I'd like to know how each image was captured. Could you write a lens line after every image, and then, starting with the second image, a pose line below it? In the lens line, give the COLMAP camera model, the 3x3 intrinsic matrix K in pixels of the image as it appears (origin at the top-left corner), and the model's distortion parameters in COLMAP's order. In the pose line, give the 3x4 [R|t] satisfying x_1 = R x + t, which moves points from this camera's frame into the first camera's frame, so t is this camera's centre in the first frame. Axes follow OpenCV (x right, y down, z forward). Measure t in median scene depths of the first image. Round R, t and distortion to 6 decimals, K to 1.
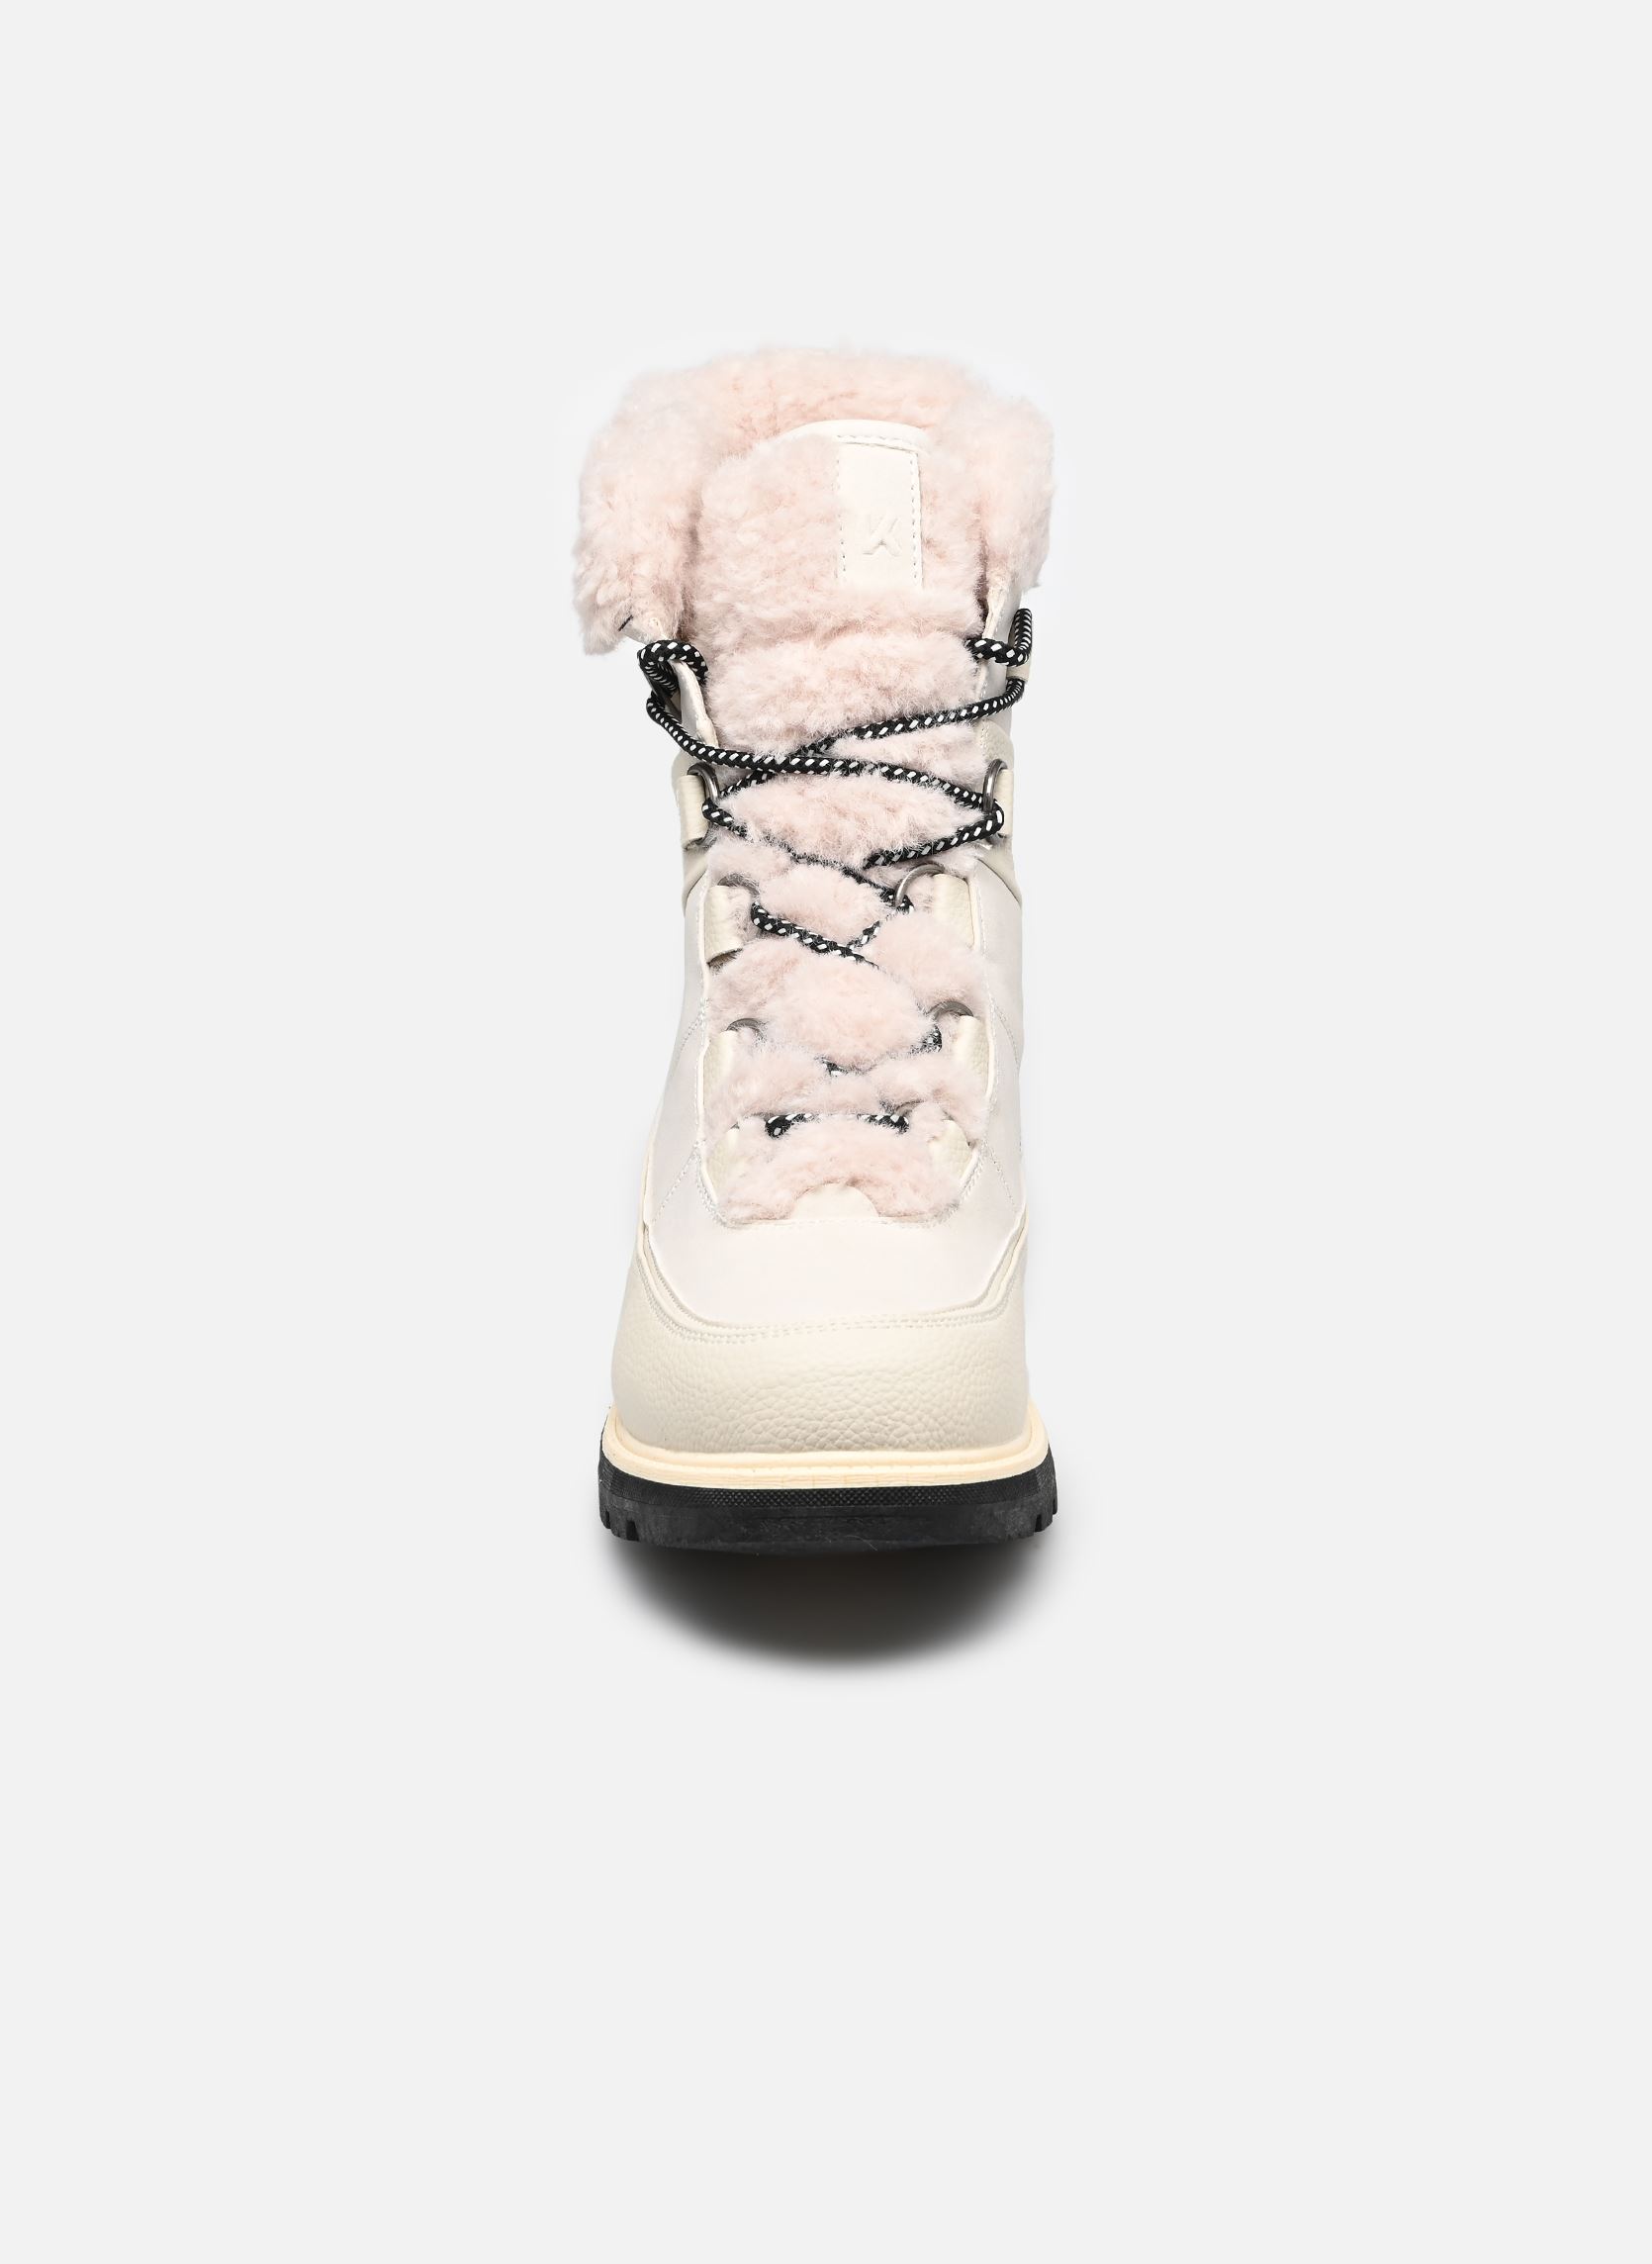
lens RADIAL K [[7303.2, 0, 826.0], [0, 7303.2, 1132.0], [0, 0, 1]] dist [-0.086652, 0.204071]
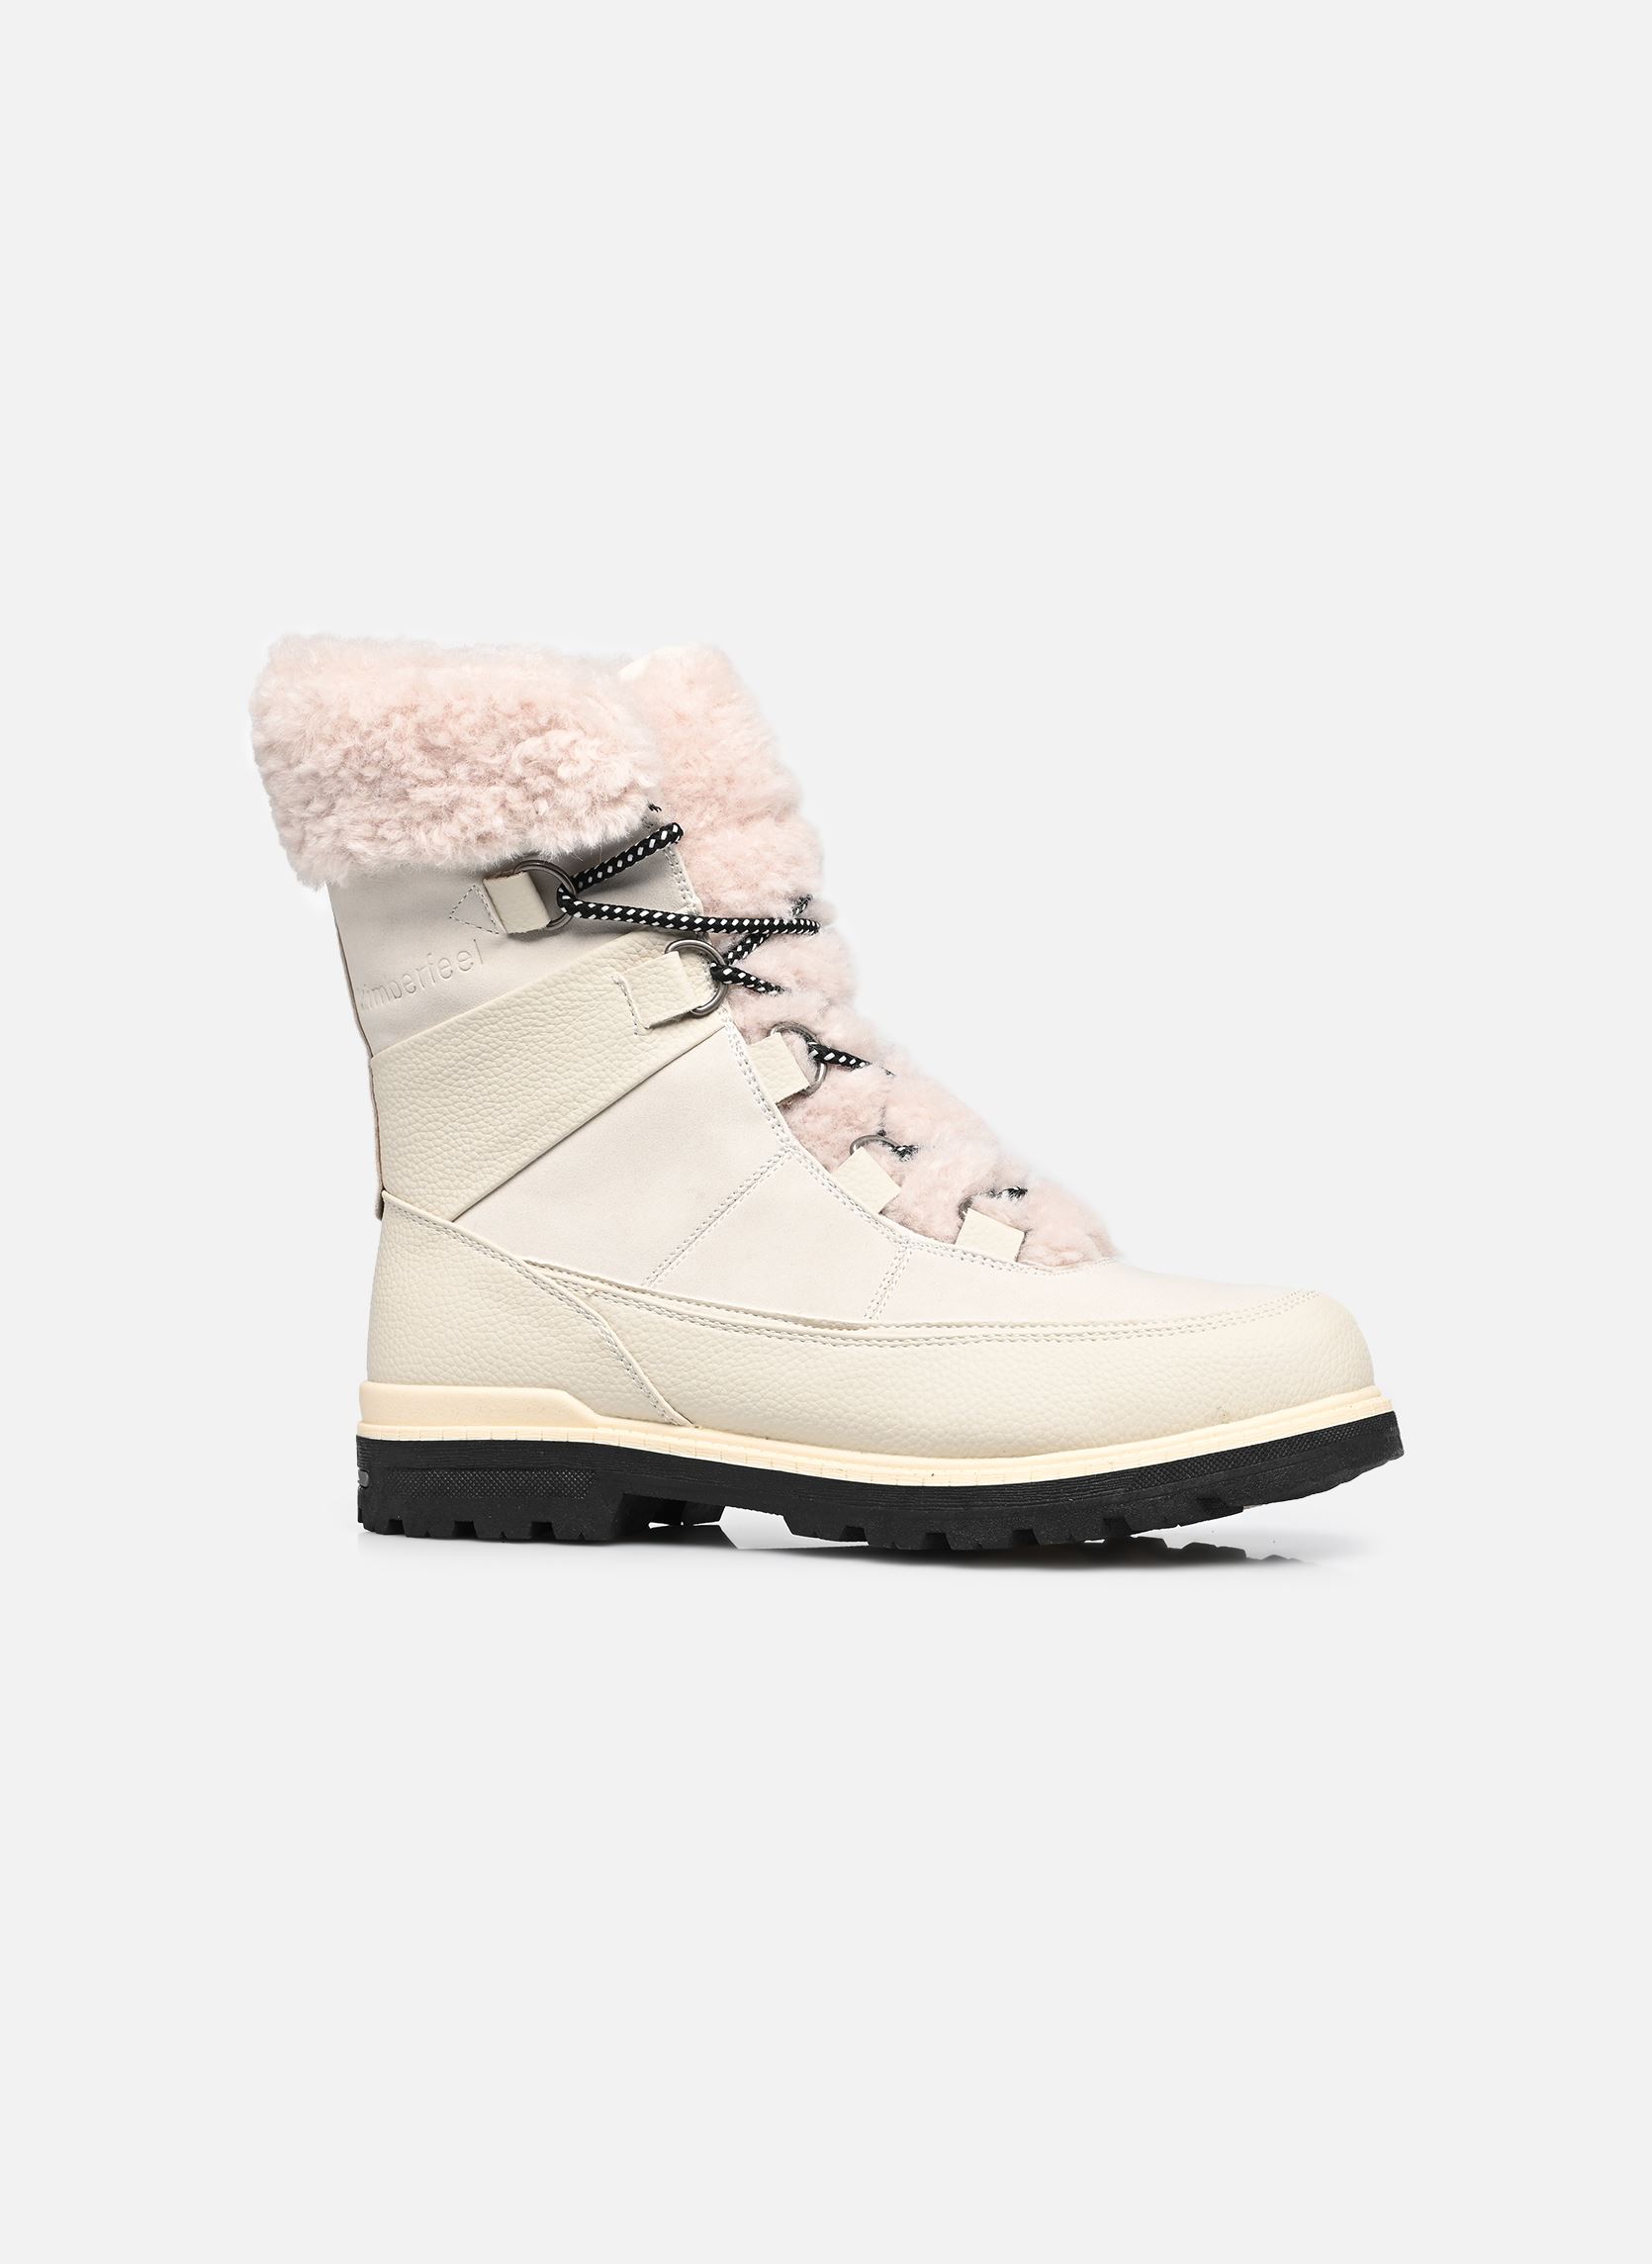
lens RADIAL K [[7303.2, 0, 826.0], [0, 7303.2, 1132.0], [0, 0, 1]] dist [-0.086652, 0.204071]
pose [[0.254923, 0.034047, 0.966362, -1.080004], [0.253477, 0.962079, -0.100762, 0.093700], [-0.933147, 0.270637, 0.236626, 0.741527]]
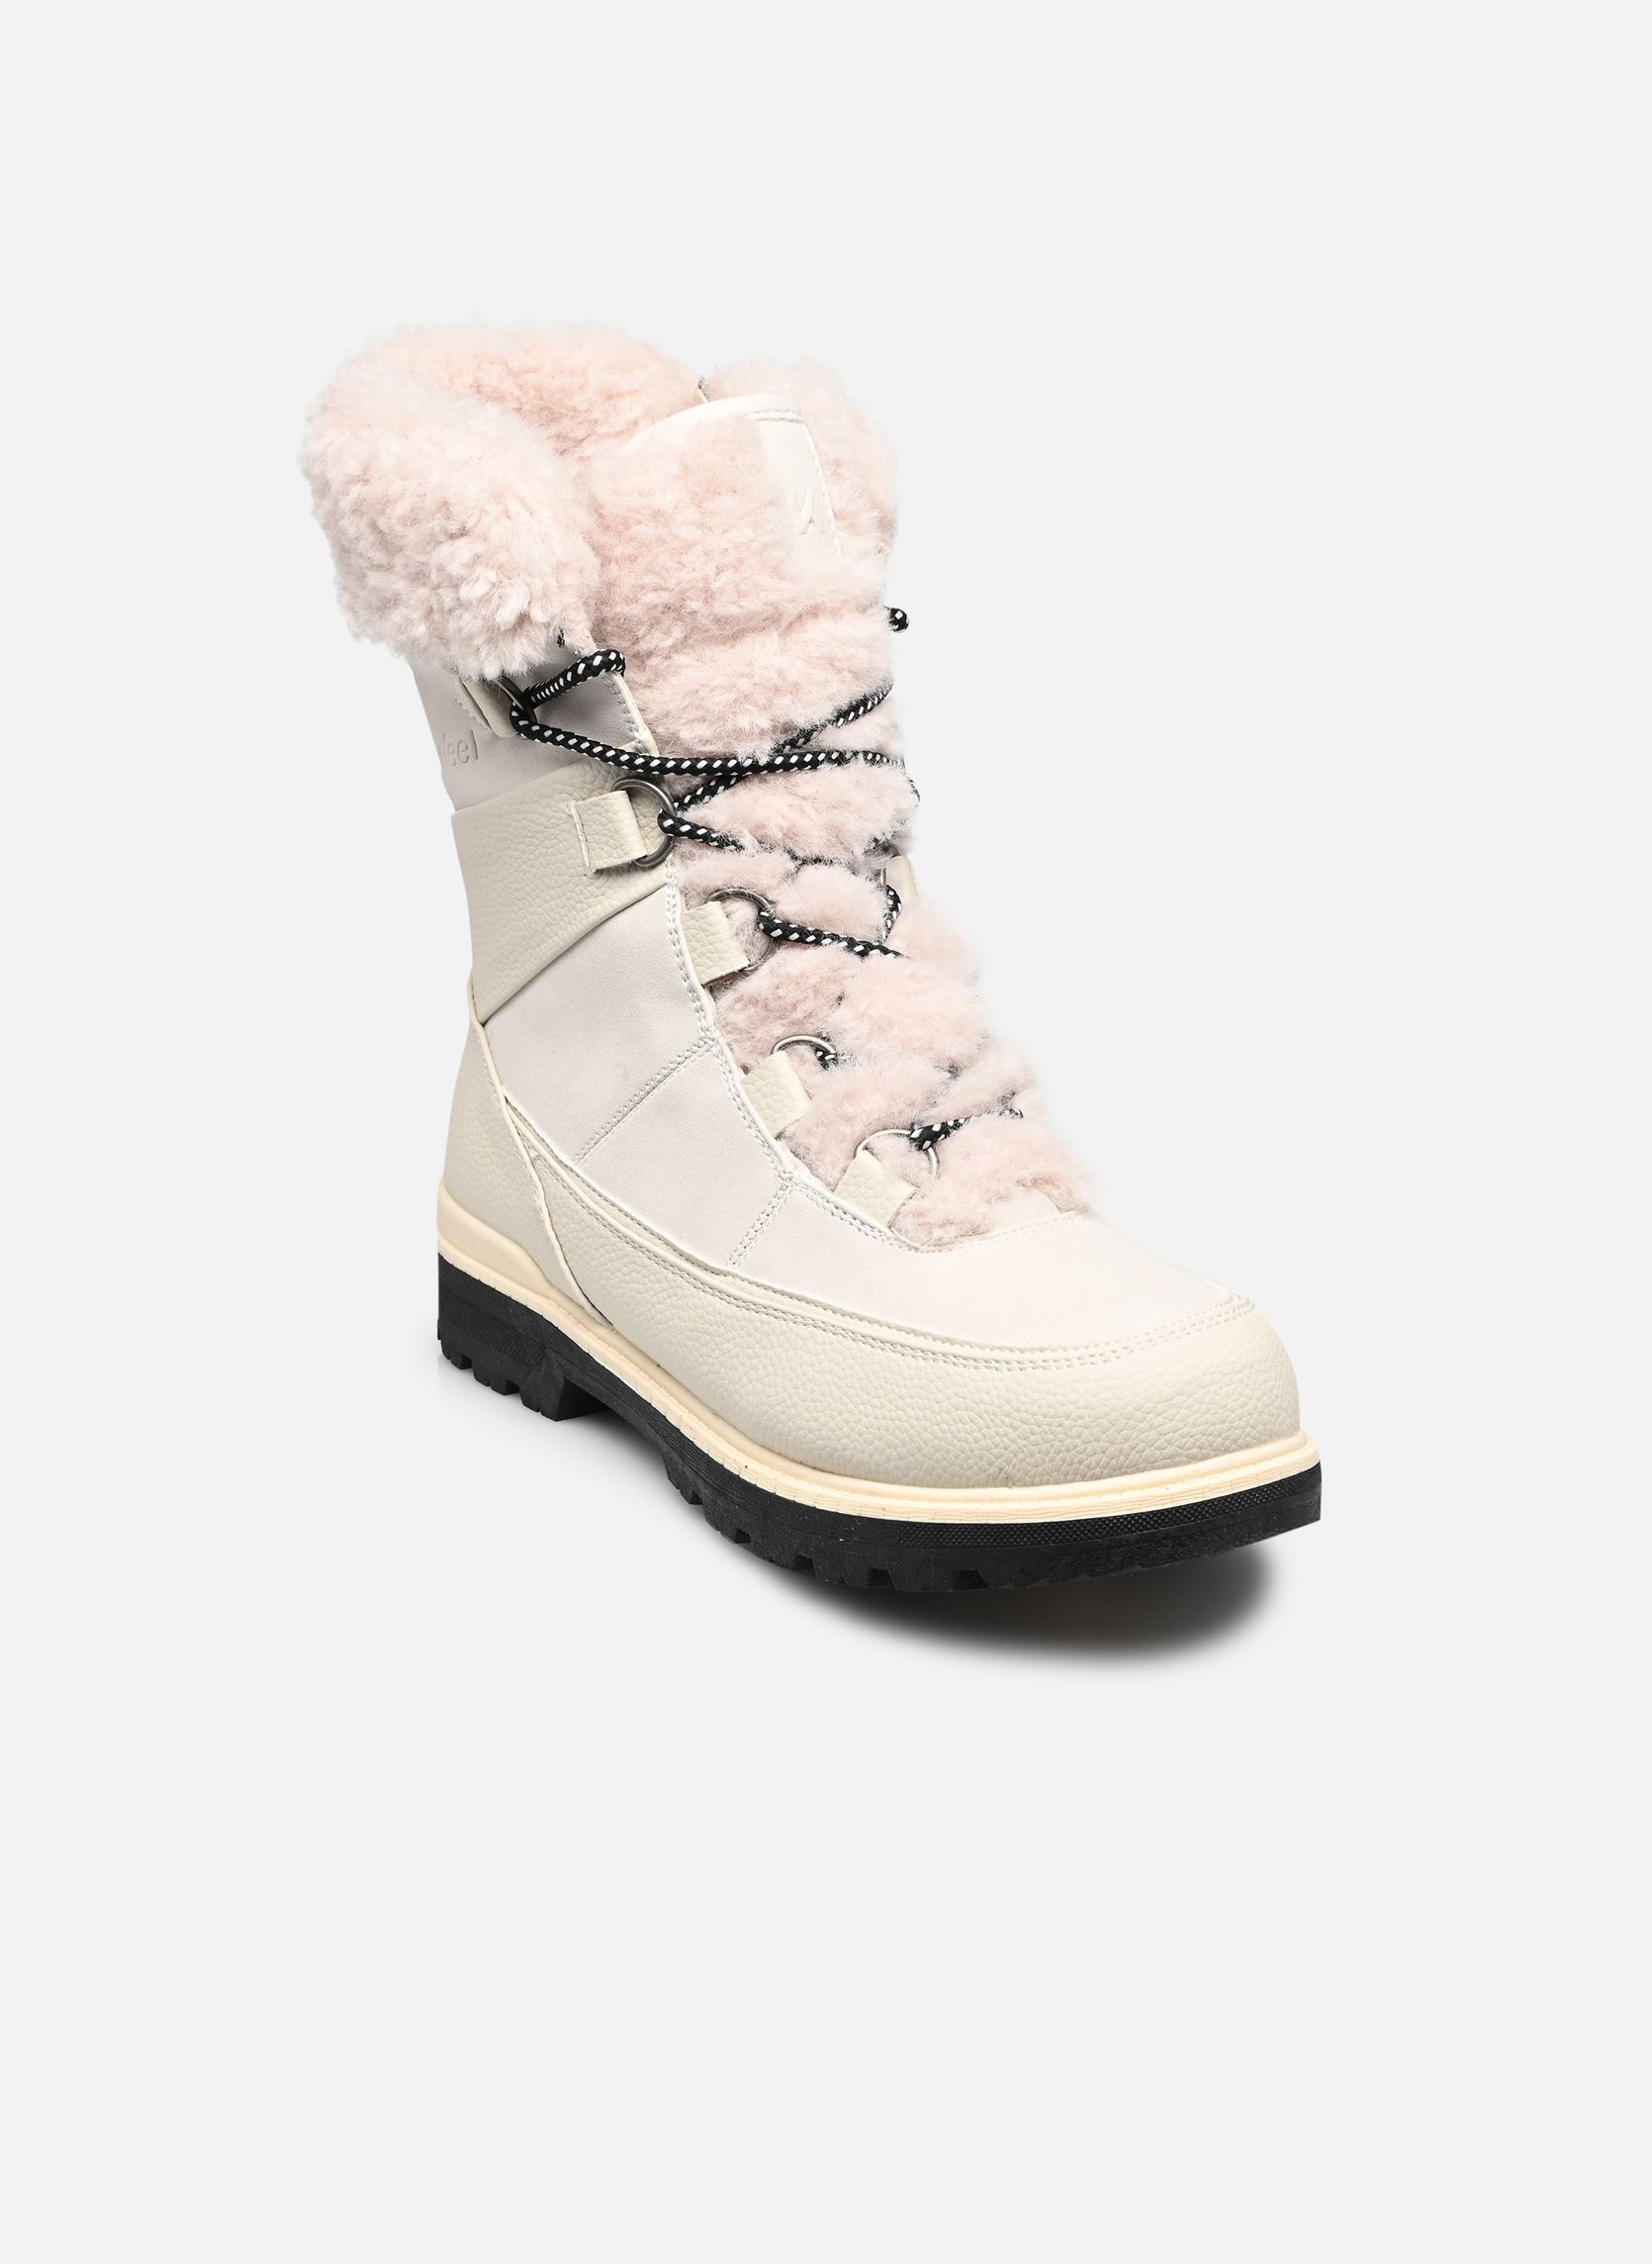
lens RADIAL K [[7303.2, 0, 826.0], [0, 7303.2, 1132.0], [0, 0, 1]] dist [-0.086652, 0.204071]
pose [[0.789147, -0.161418, 0.592614, -0.569539], [0.143208, 0.986611, 0.078035, -0.076311], [-0.597276, 0.023286, 0.801697, 0.238116]]
